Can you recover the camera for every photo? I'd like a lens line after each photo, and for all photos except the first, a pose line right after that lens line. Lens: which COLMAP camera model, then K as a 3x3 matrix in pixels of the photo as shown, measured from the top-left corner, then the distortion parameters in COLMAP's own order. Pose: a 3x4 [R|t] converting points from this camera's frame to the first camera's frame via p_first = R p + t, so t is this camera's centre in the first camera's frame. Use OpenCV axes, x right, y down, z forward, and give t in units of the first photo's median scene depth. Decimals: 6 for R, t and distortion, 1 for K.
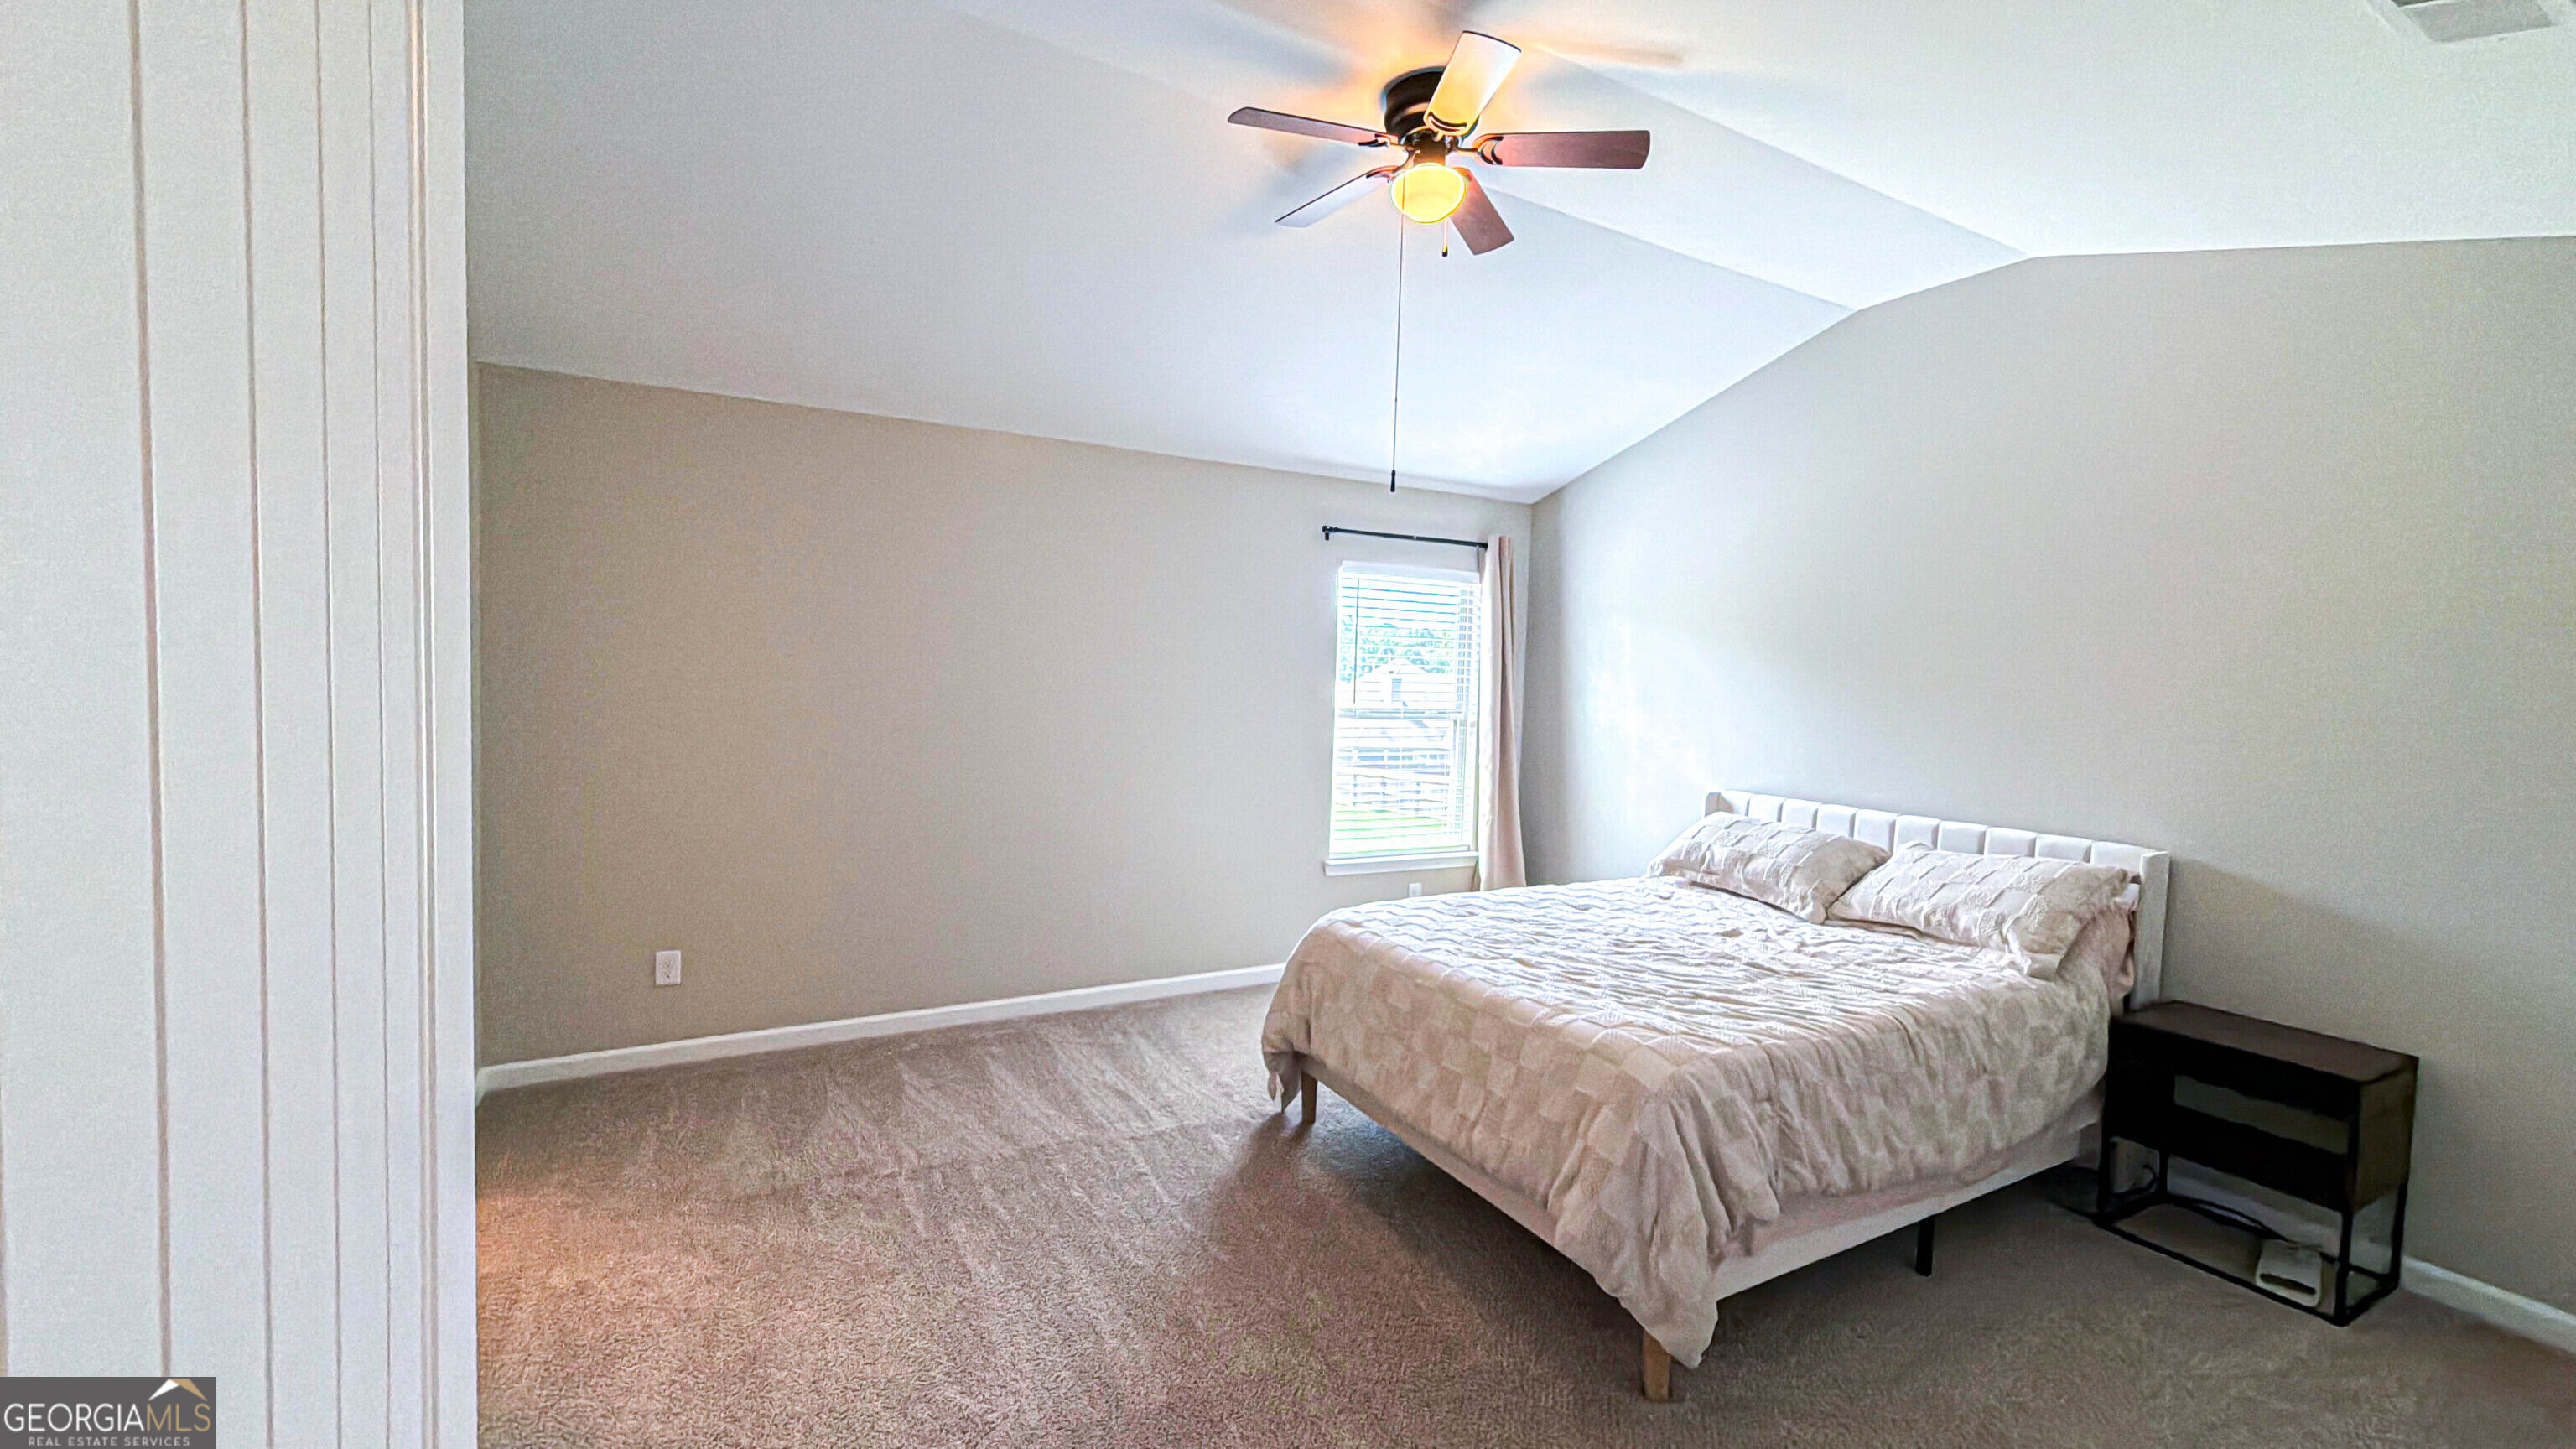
lens RADIAL K [[1027.7, 0, 1293.1], [0, 1027.7, 721.1], [0, 0, 1]] dist [0.000532, -0.000045]
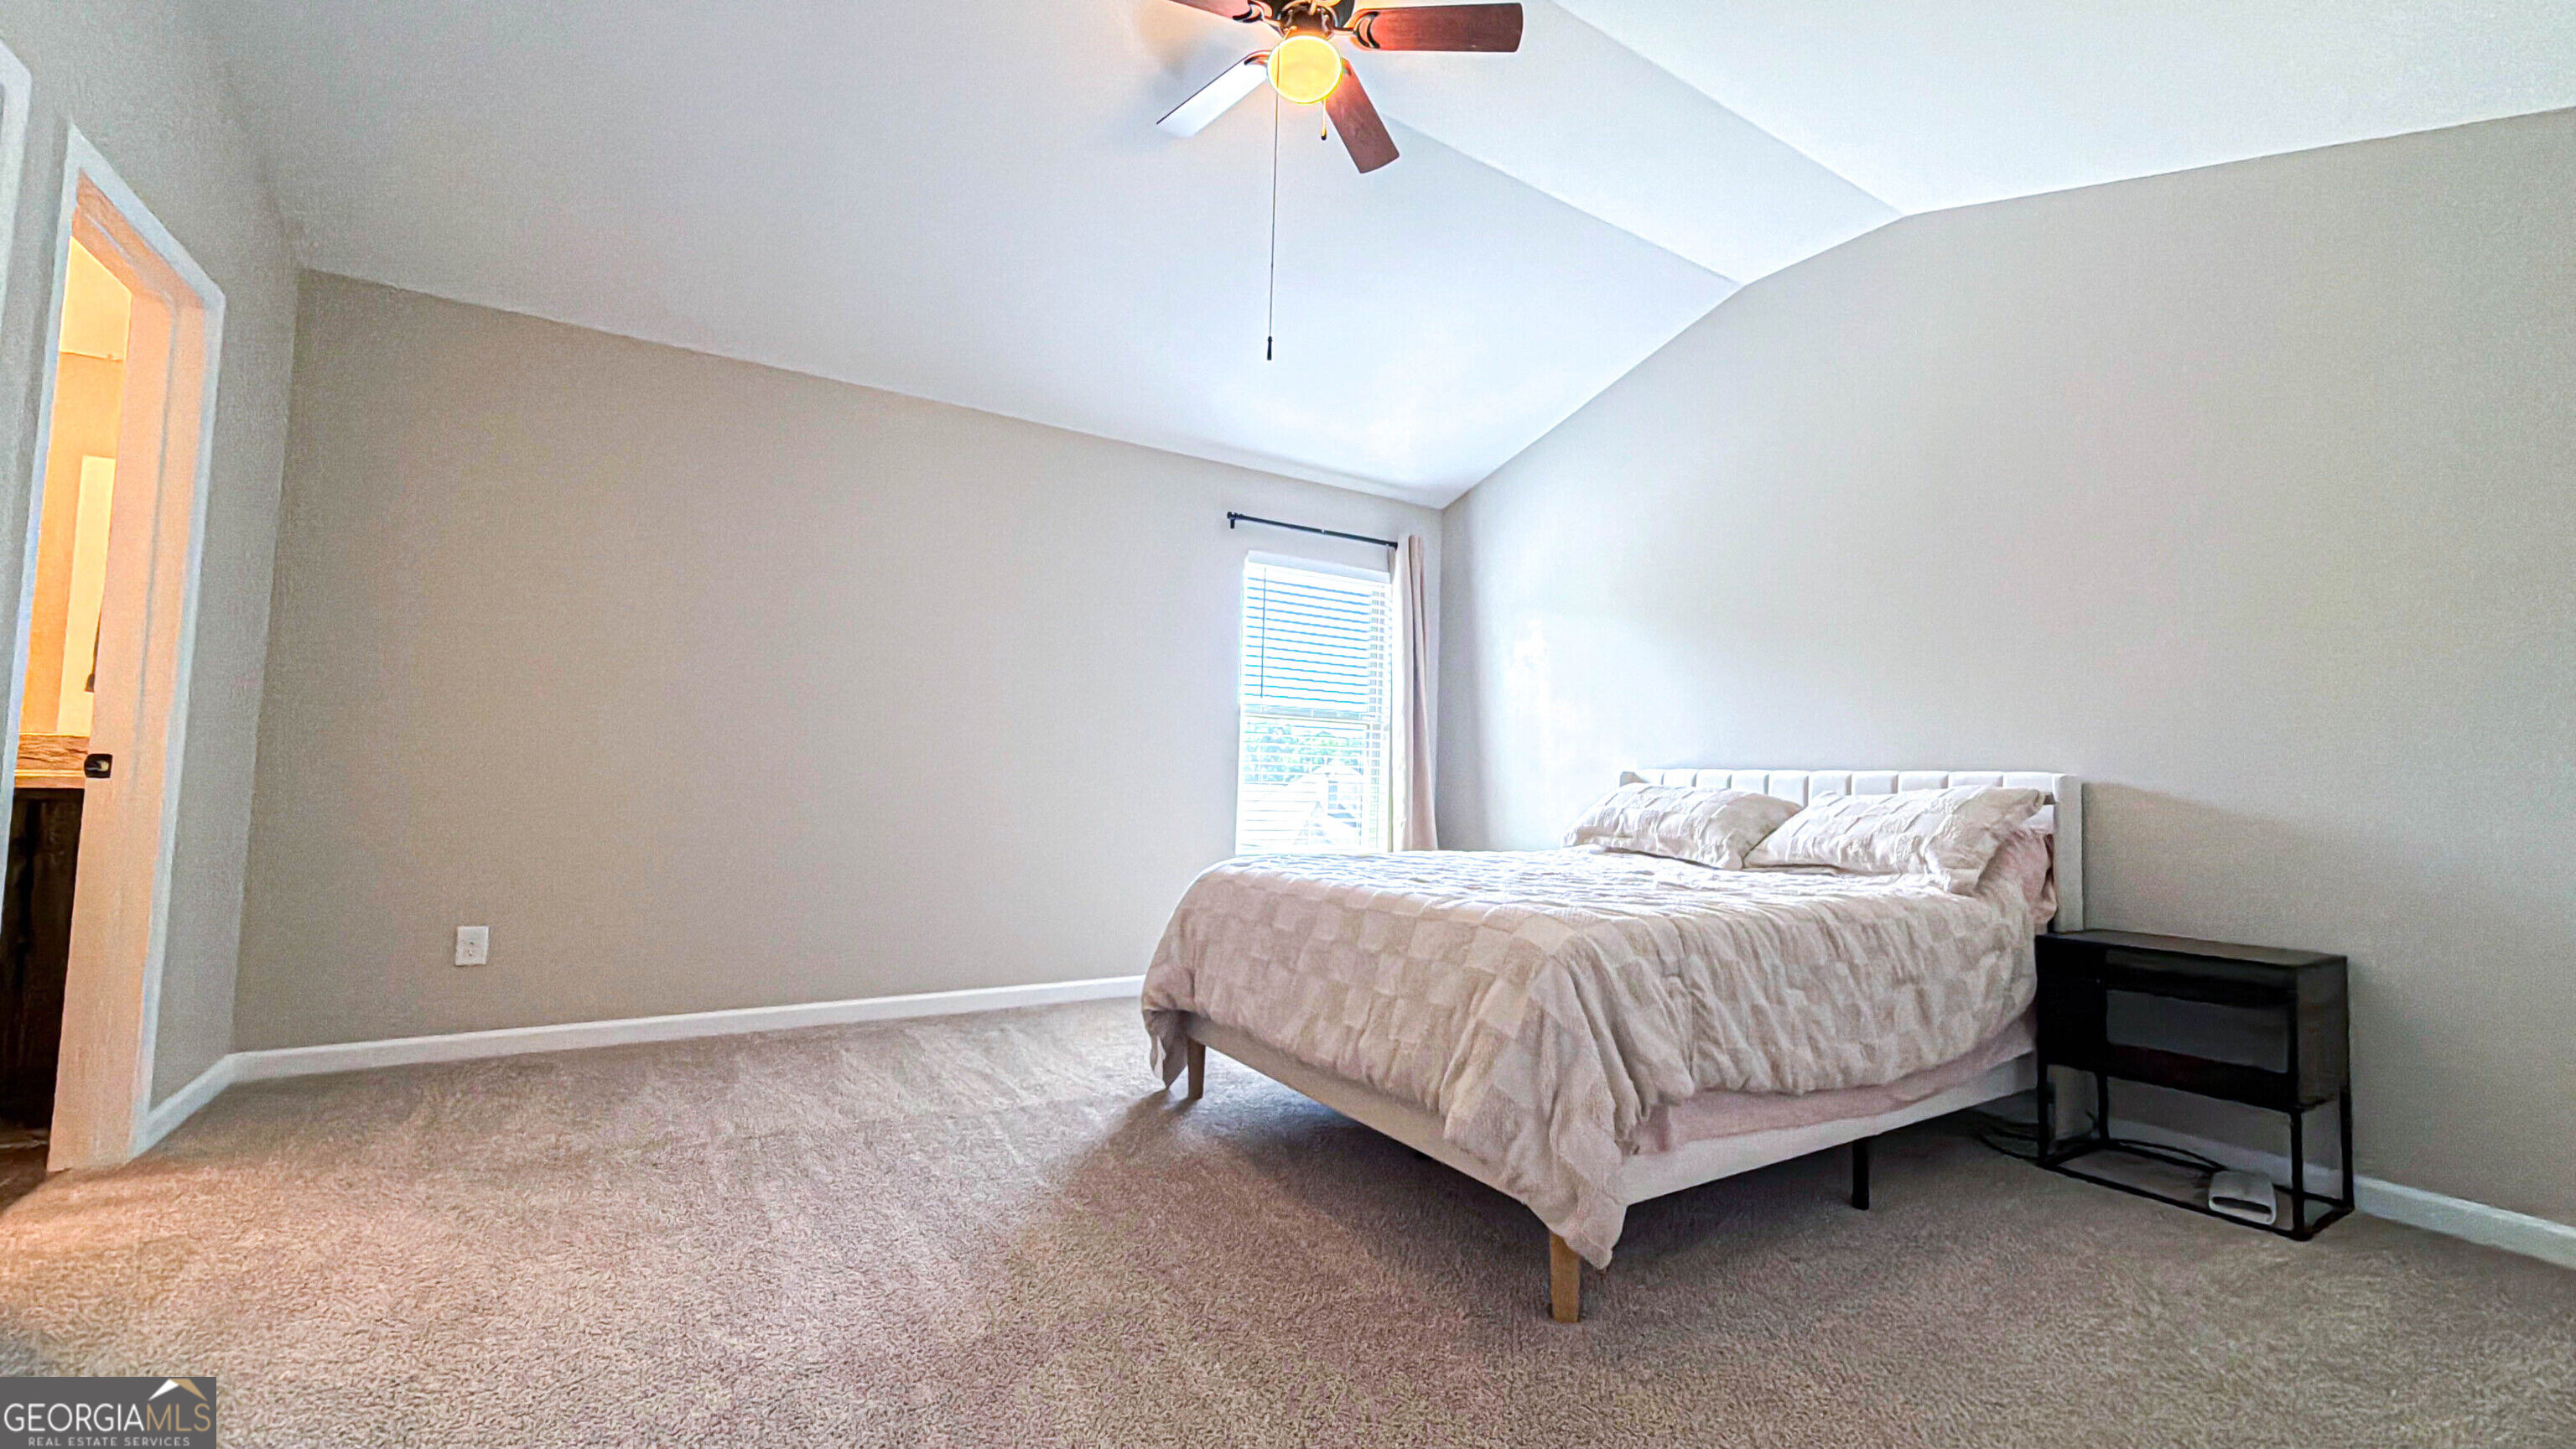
lens RADIAL K [[1027.7, 0, 1292.1], [0, 1027.7, 719.1], [0, 0, 1]] dist [0.000532, -0.000045]
pose [[0.998225, 0.000955, 0.059550, 0.054412], [0.005376, 0.994346, -0.106055, 0.185368], [-0.059315, 0.106187, 0.992575, 0.078842]]
